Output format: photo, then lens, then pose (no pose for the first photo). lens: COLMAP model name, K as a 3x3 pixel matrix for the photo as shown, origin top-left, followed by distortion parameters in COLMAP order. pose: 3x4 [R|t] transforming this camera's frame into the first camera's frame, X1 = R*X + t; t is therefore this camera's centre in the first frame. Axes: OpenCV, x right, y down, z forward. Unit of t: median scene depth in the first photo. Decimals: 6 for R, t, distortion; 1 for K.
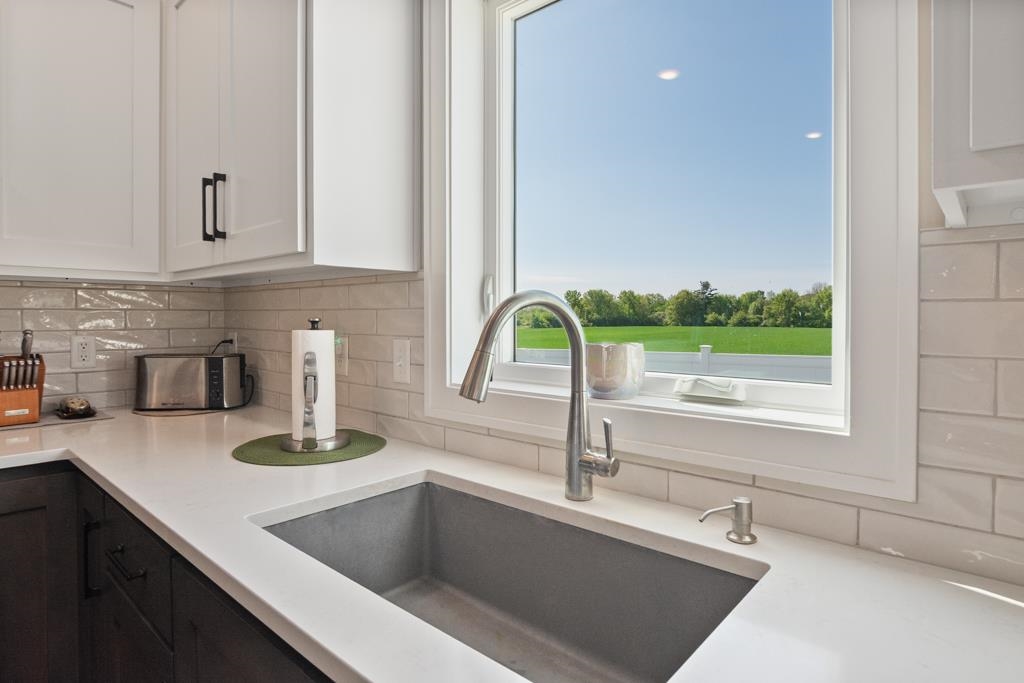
lens RADIAL K [[562.8, 0, 503.9], [0, 562.8, 315.0], [0, 0, 1]] dist [-0.027668, -0.000357]
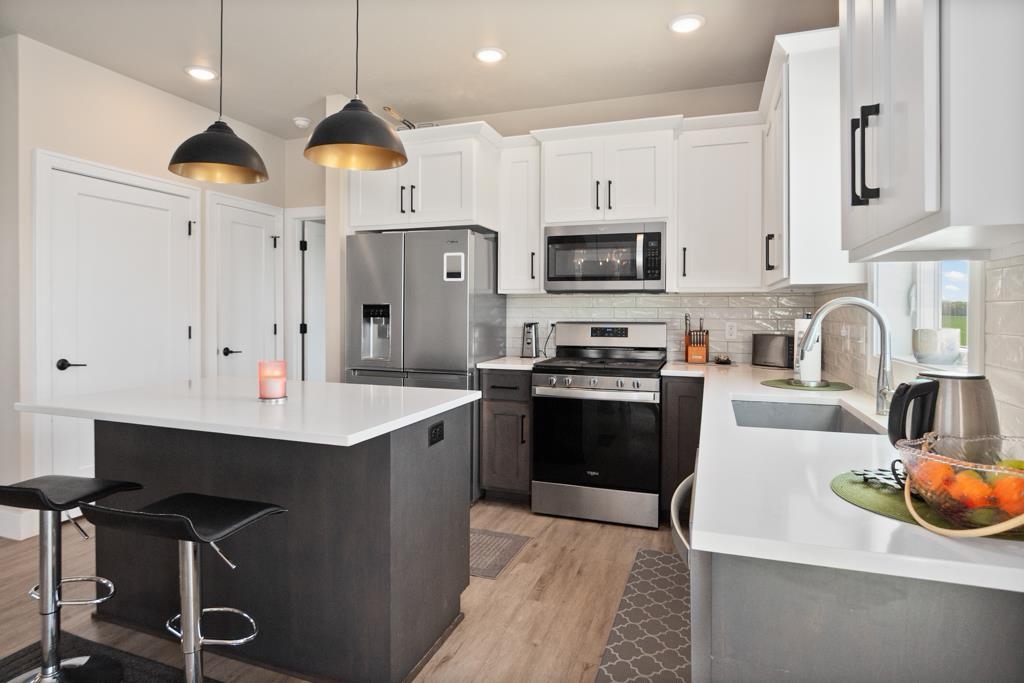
lens RADIAL K [[562.8, 0, 503.9], [0, 562.8, 315.0], [0, 0, 1]] dist [-0.027668, -0.000357]
pose [[0.377348, 0.009246, -0.926025, 0.906707], [-0.003322, 0.999957, 0.008631, 0.001345], [0.926065, -0.000180, 0.377363, -0.532400]]
